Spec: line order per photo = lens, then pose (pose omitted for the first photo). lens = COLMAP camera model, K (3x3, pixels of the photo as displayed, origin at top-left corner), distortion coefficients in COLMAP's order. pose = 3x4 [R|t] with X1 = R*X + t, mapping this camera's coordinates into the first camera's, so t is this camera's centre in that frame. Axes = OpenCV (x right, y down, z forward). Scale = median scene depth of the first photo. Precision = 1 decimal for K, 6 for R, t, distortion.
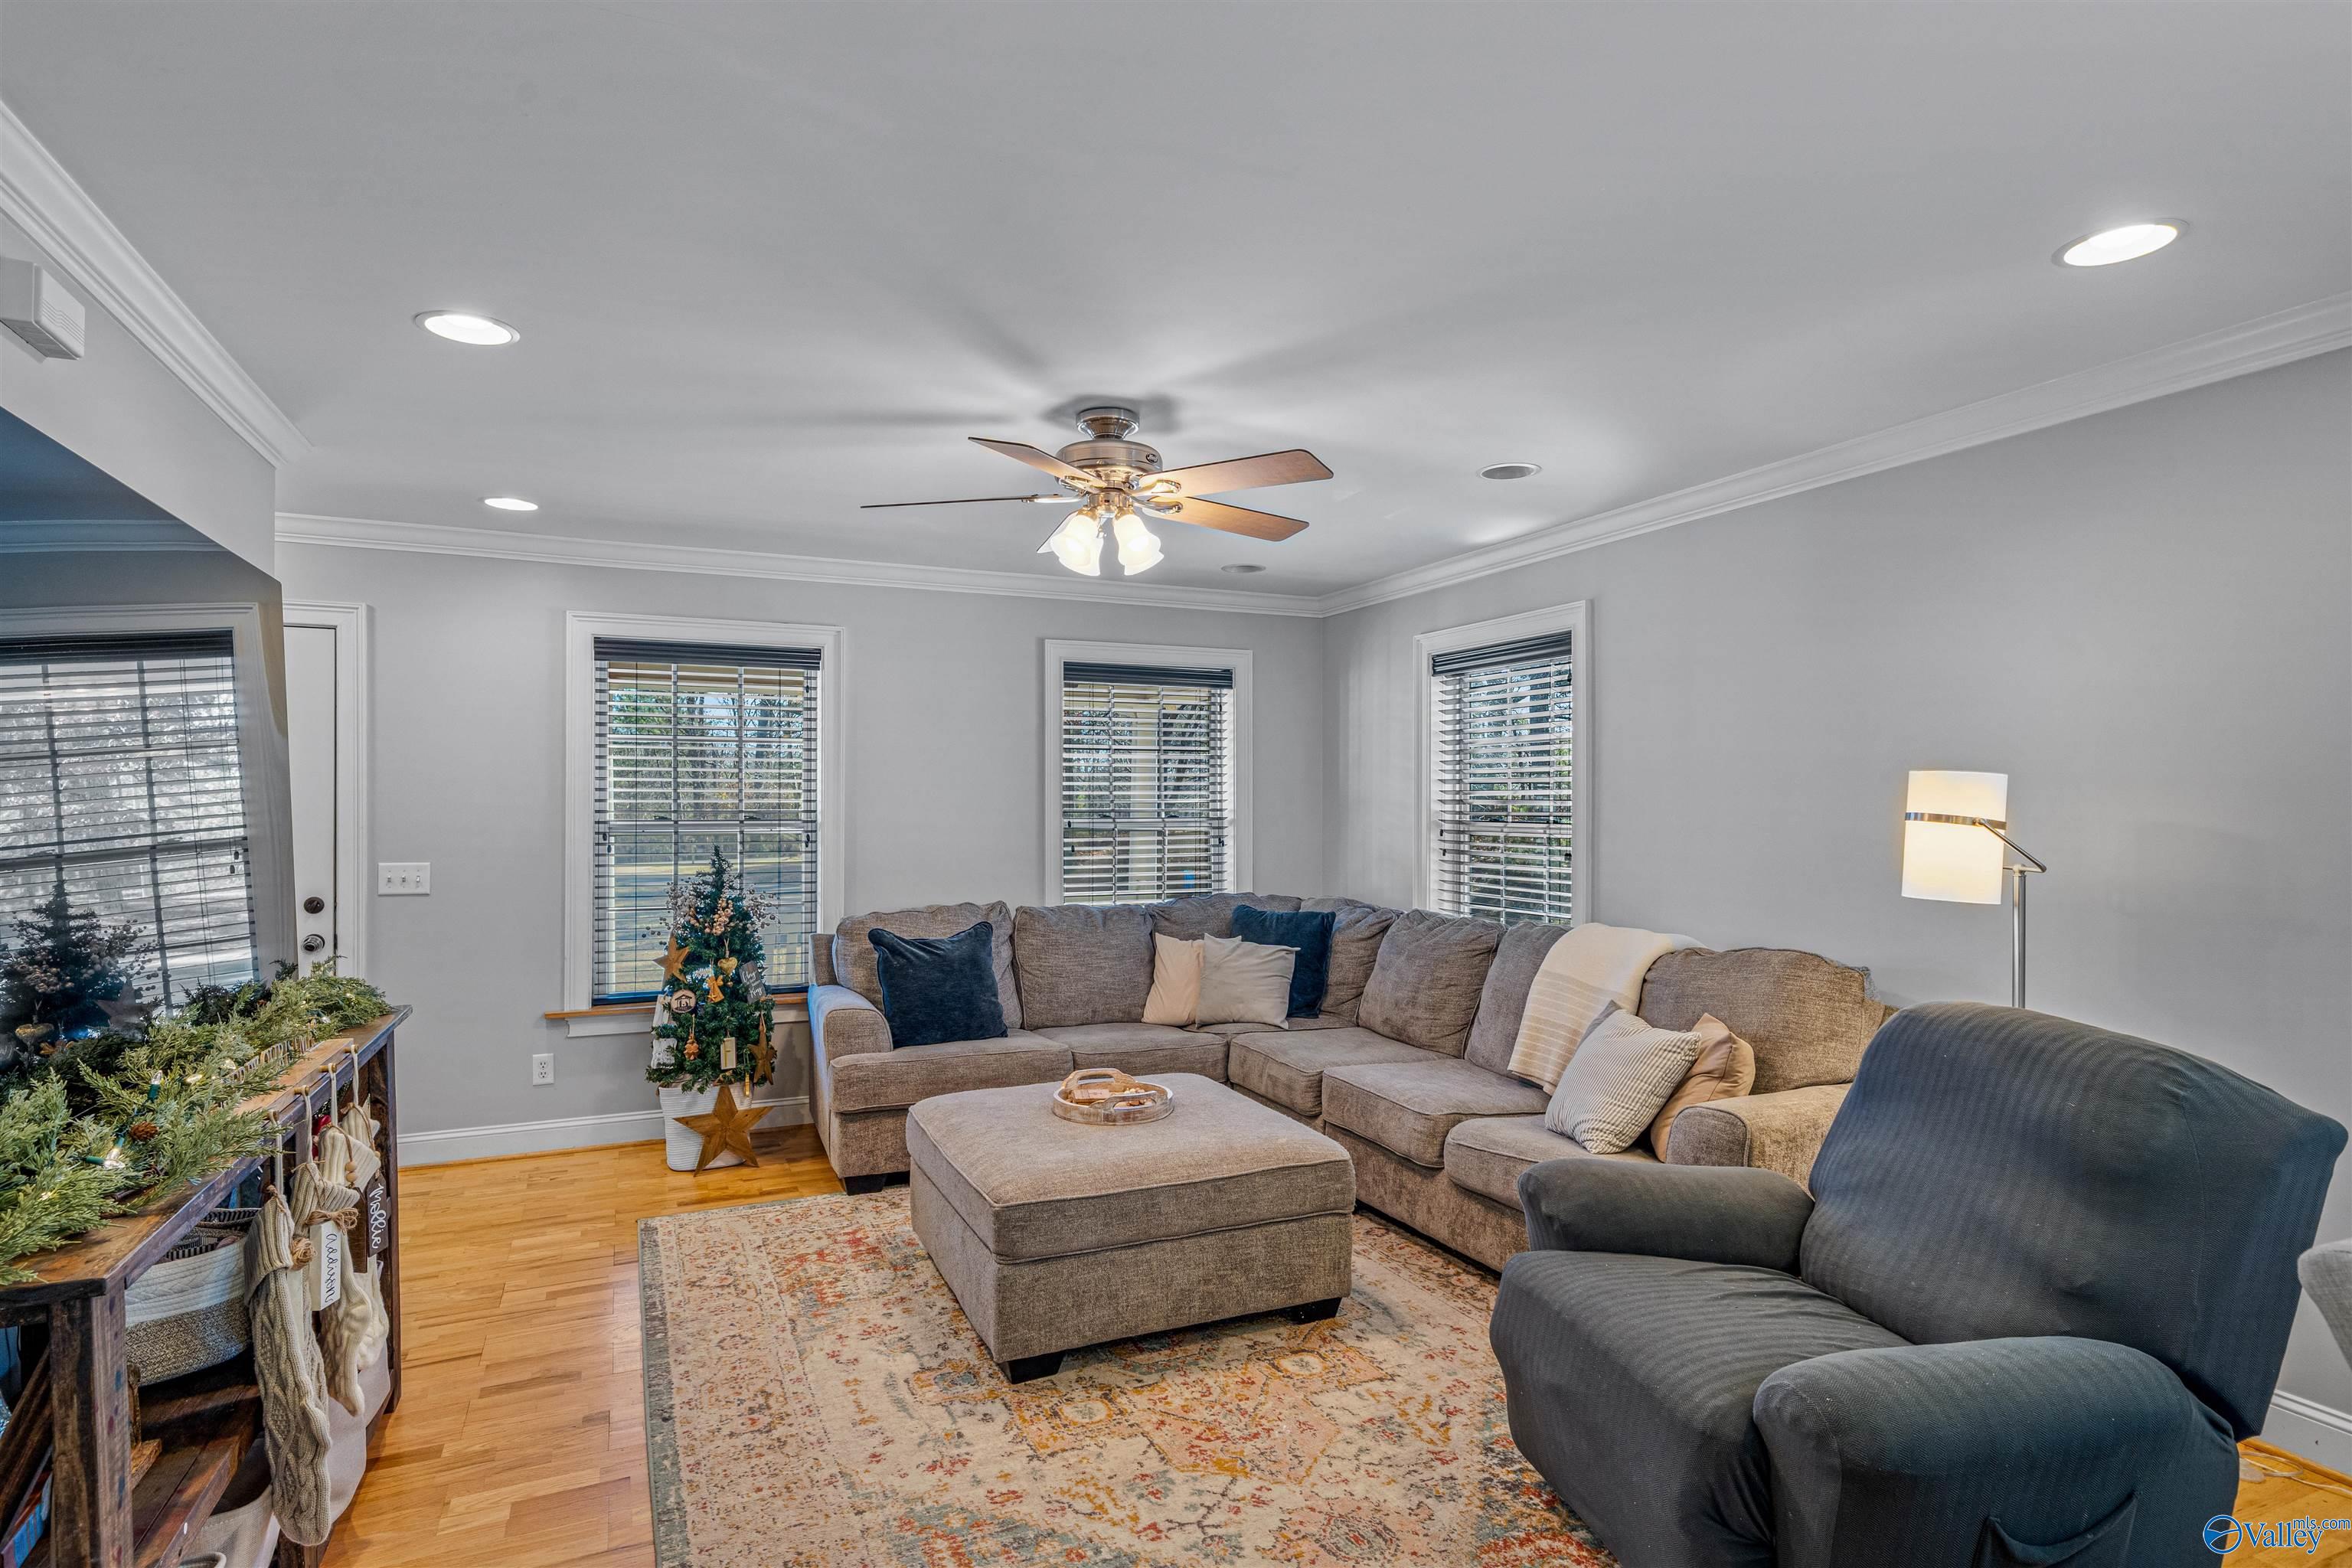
lens RADIAL K [[1208.0, 0, 1176.0], [0, 1208.0, 784.0], [0, 0, 1]] dist [-0.006404, -0.000241]
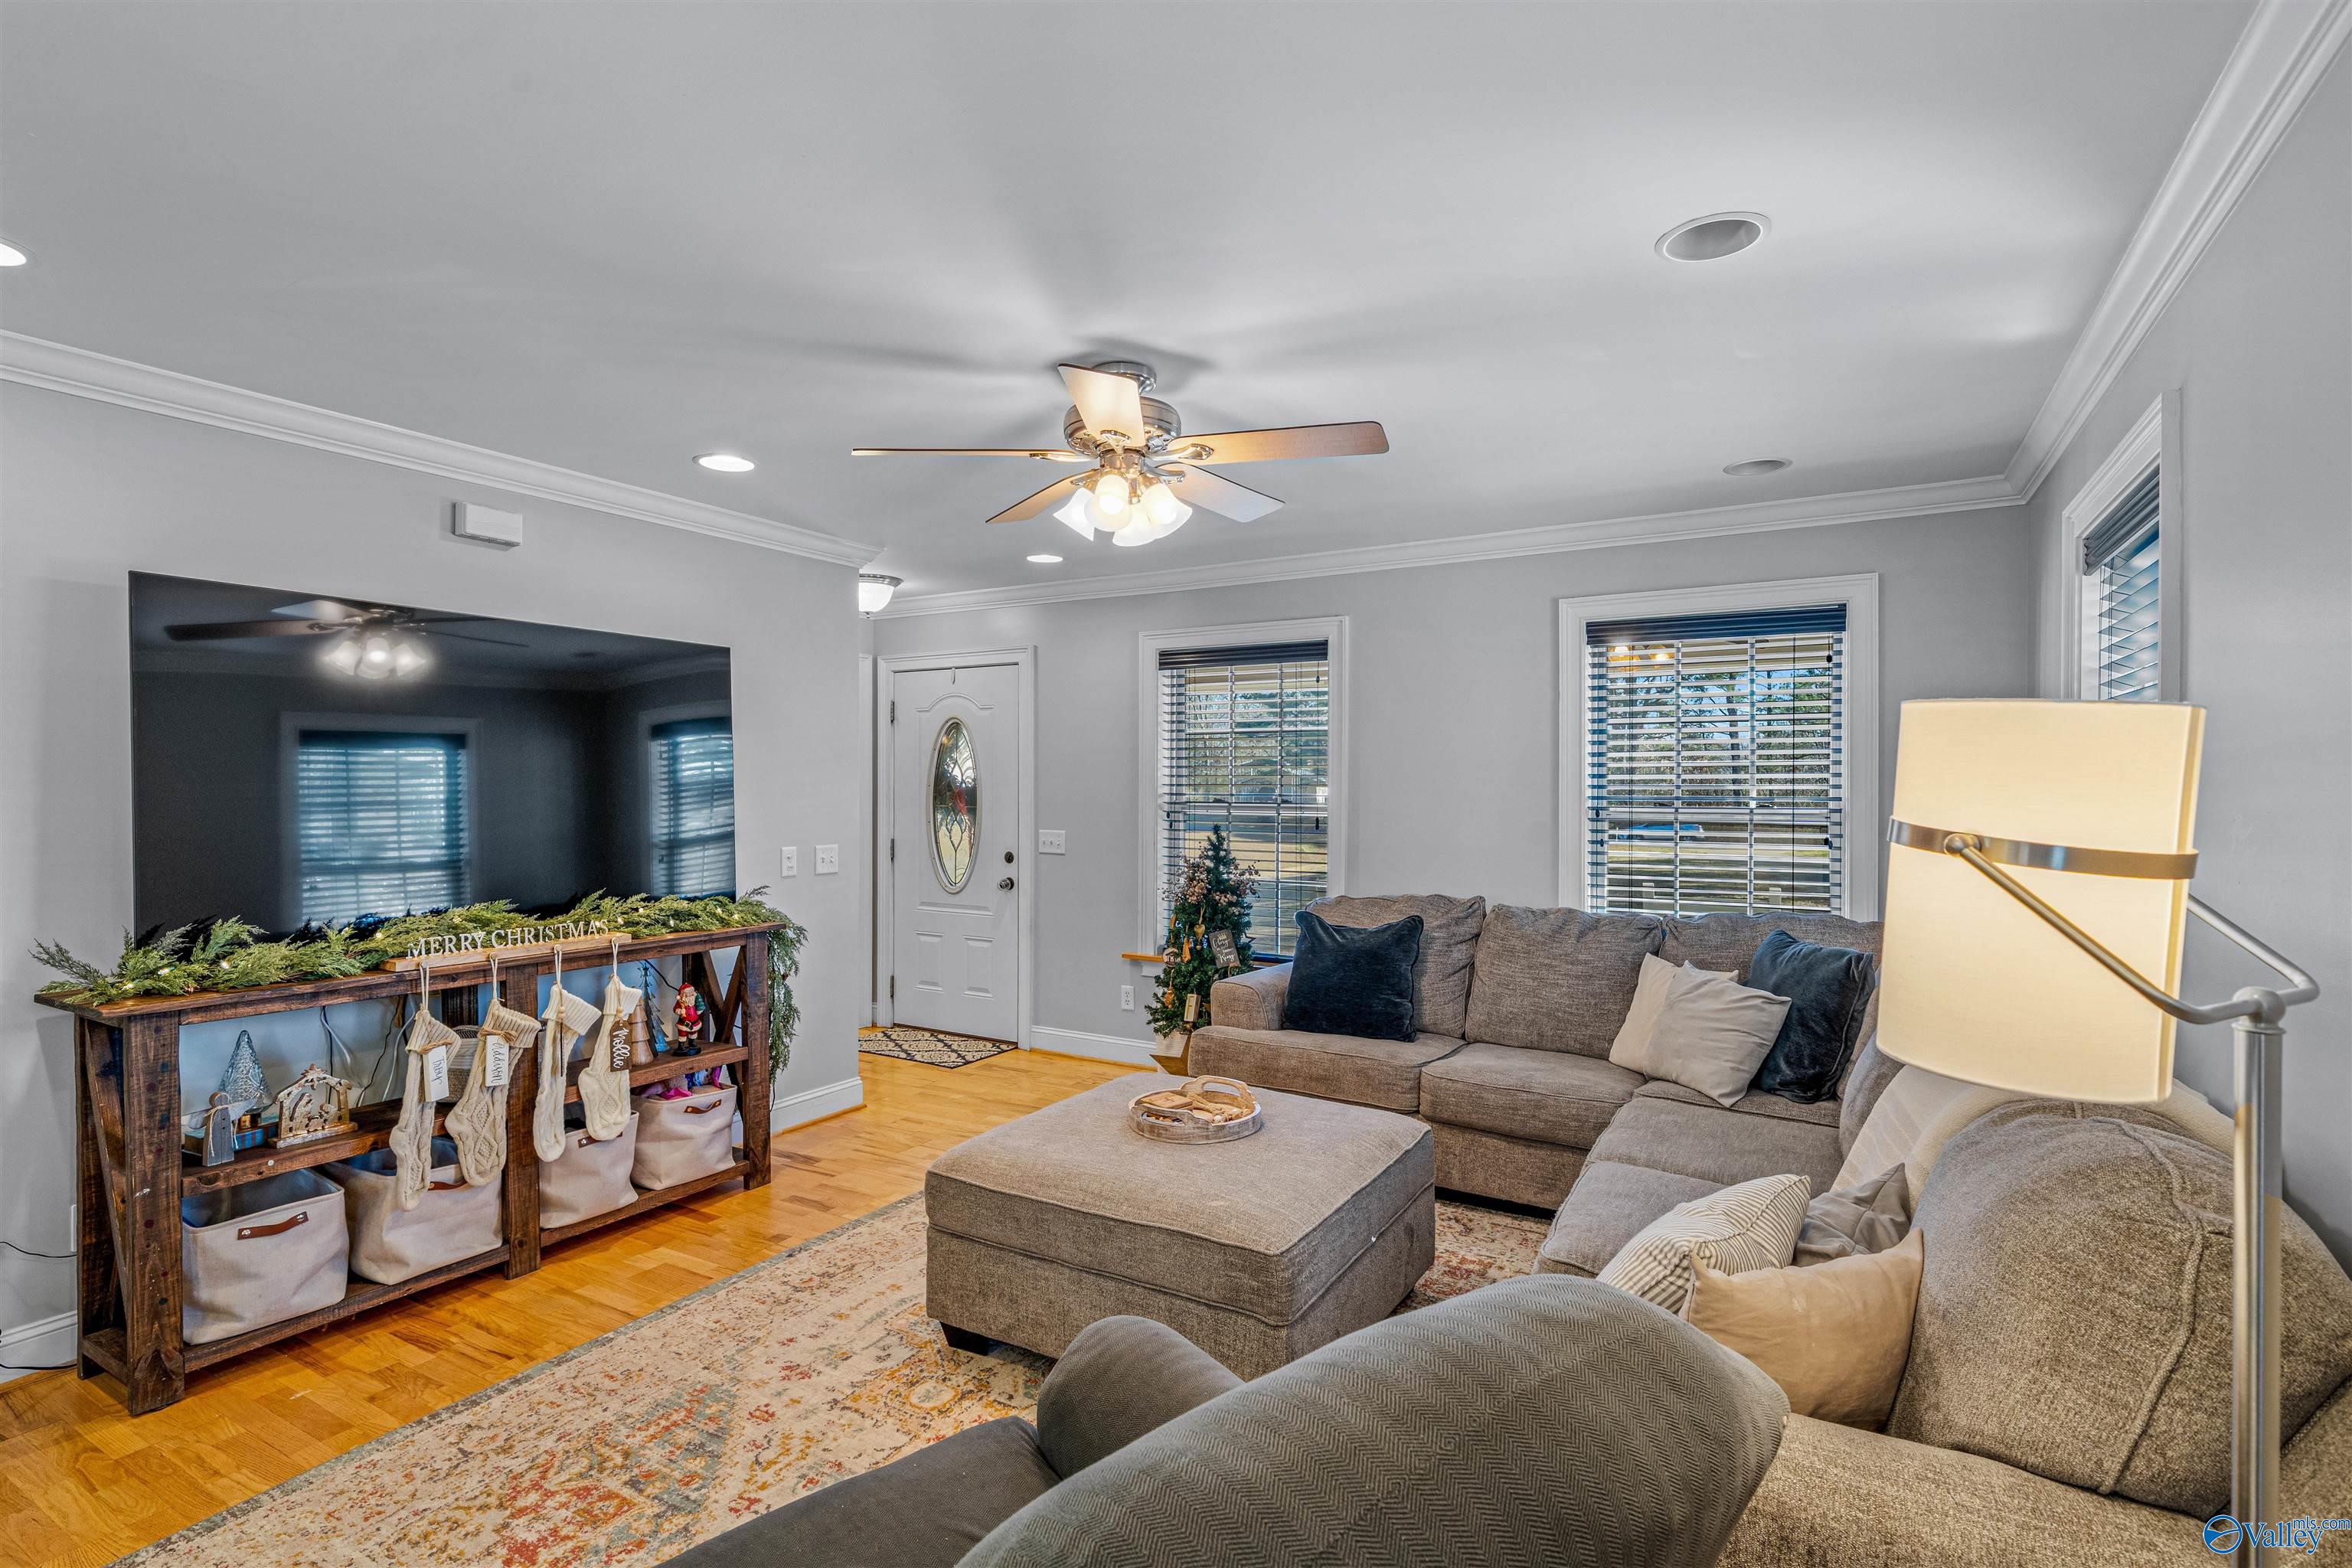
lens RADIAL K [[1122.5, 0, 1176.0], [0, 1122.5, 784.0], [0, 0, 1]] dist [0.000500, -0.000086]
pose [[0.571661, 0.000881, -0.820490, 0.500999], [0.009561, 0.999924, 0.007734, 0.004298], [0.820434, -0.012266, 0.571609, 0.396598]]
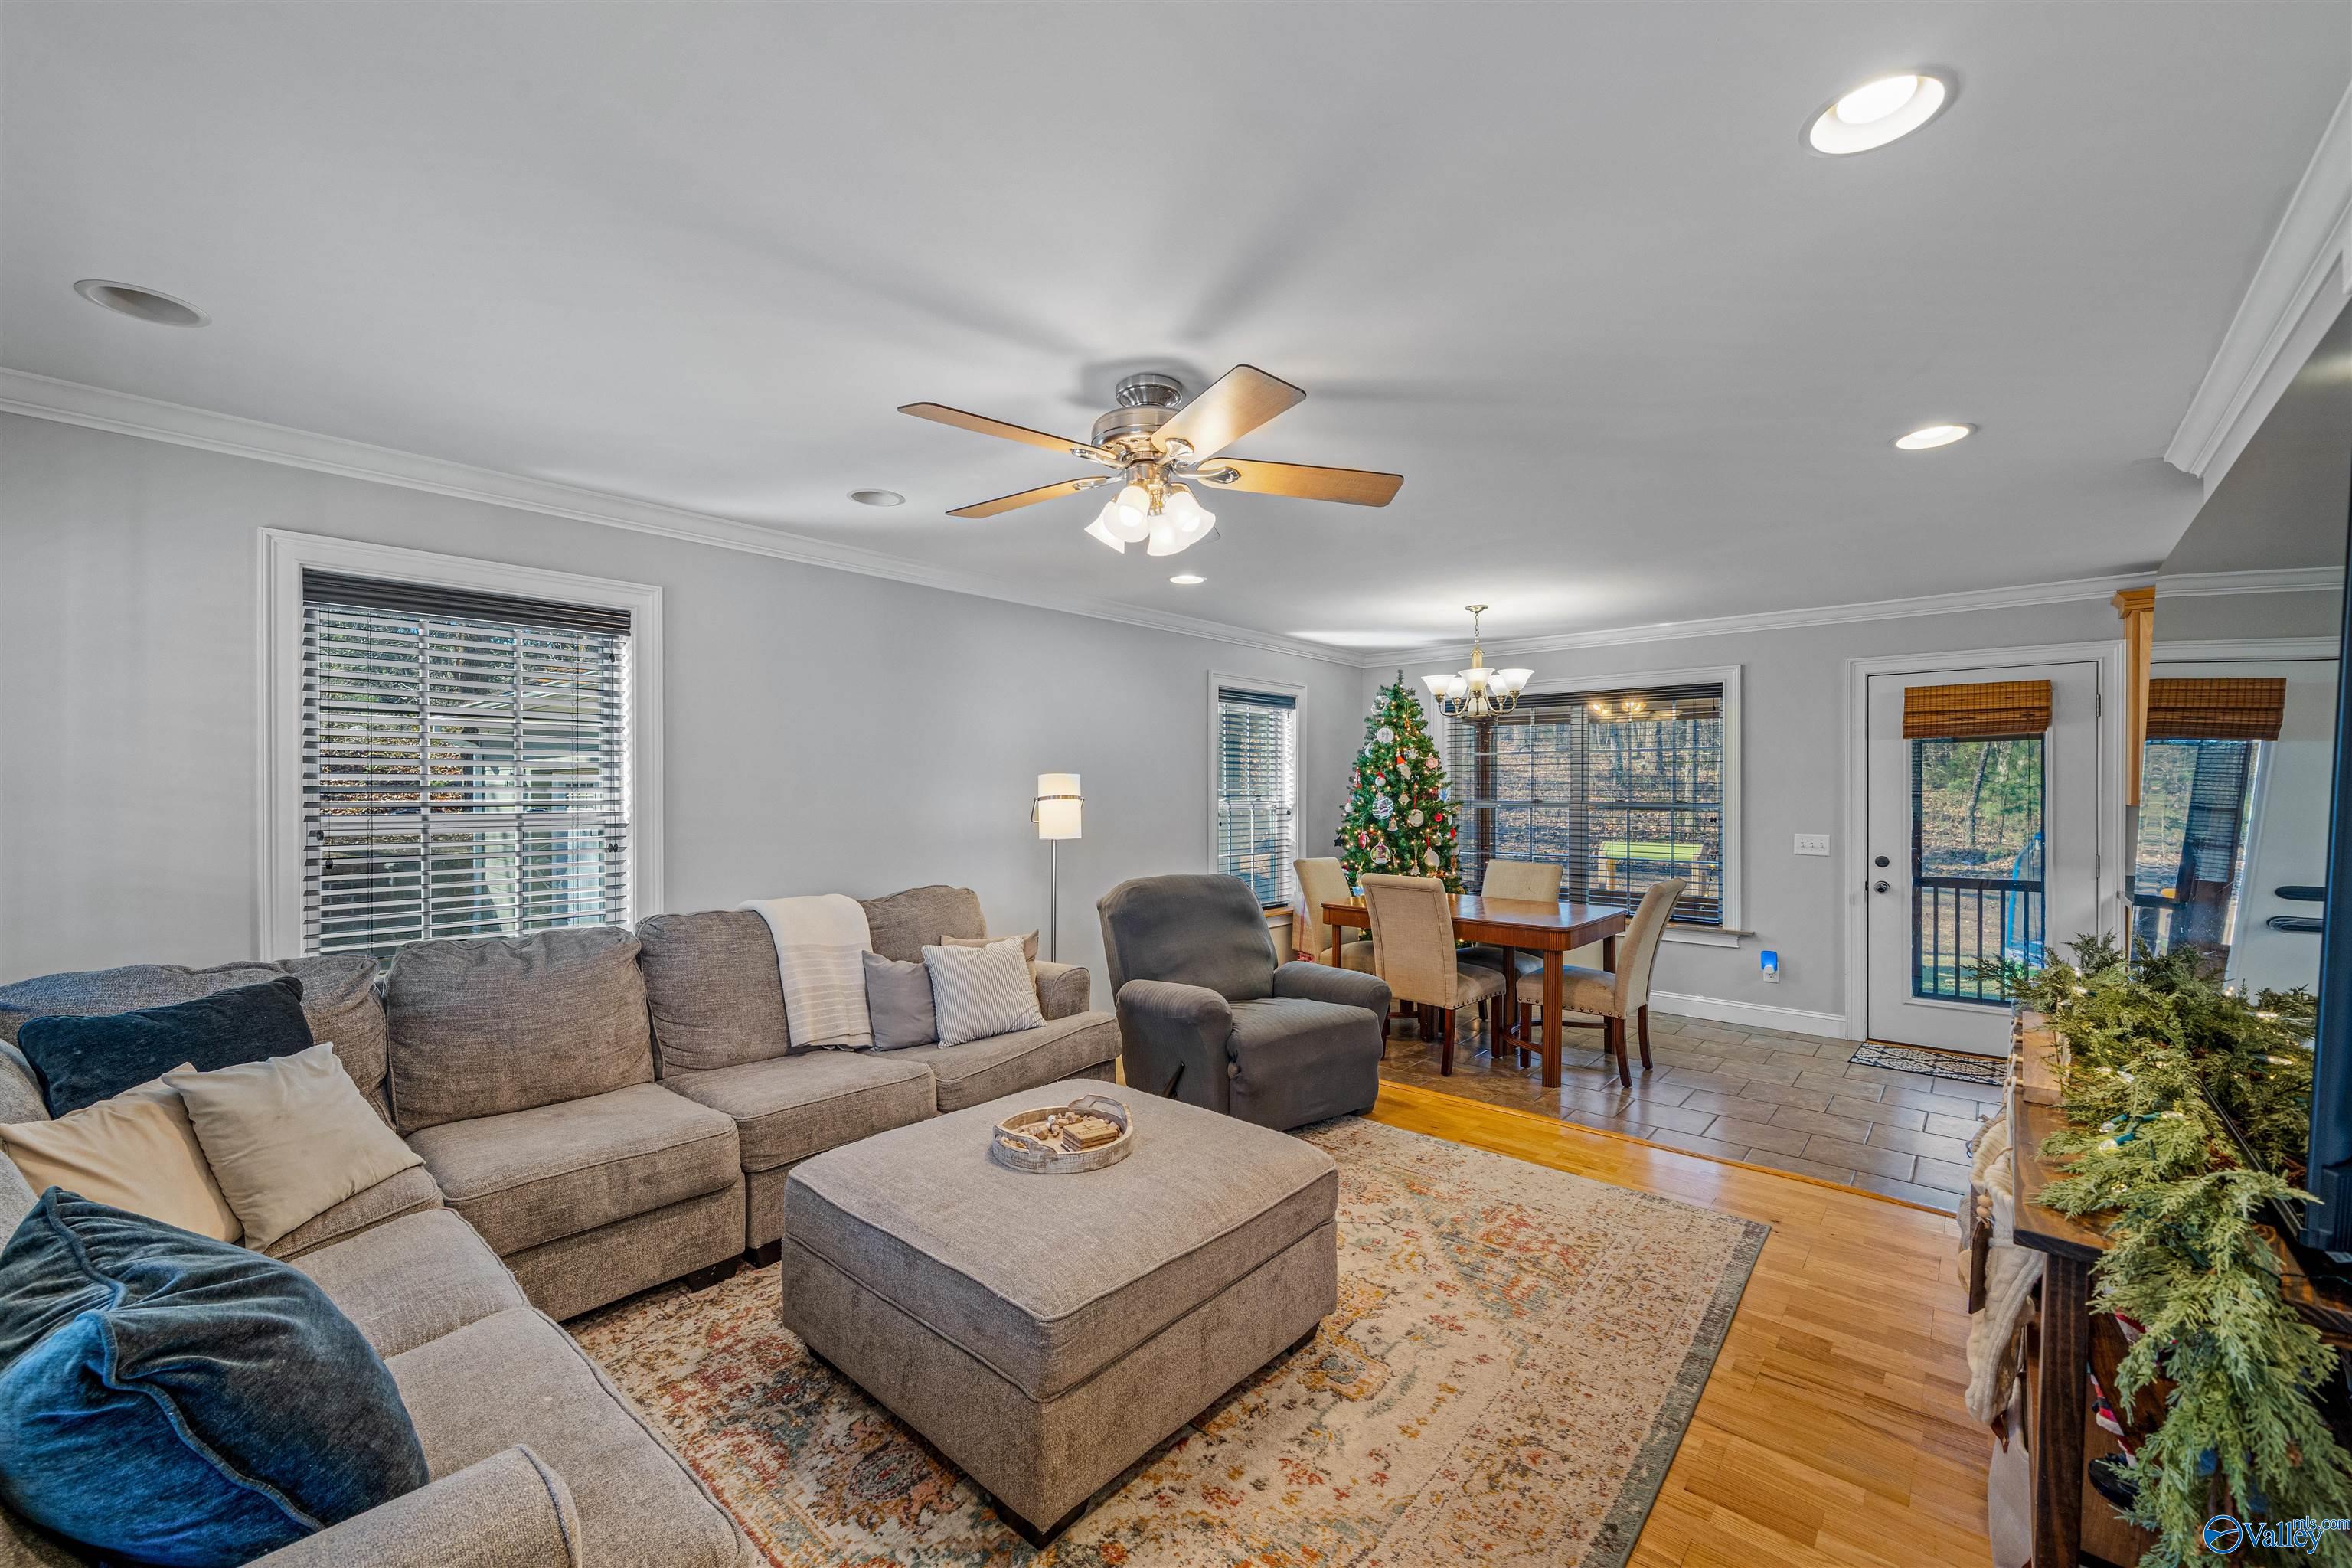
lens RADIAL K [[940.5, 0, 1174.4], [0, 940.5, 791.9], [0, 0, 1]] dist [-0.000212, 0.000115]
pose [[-0.411076, -0.004286, 0.911591, -0.542951], [-0.011495, 0.999934, -0.000482, 0.012796], [-0.911529, -0.010677, -0.411098, 0.945044]]
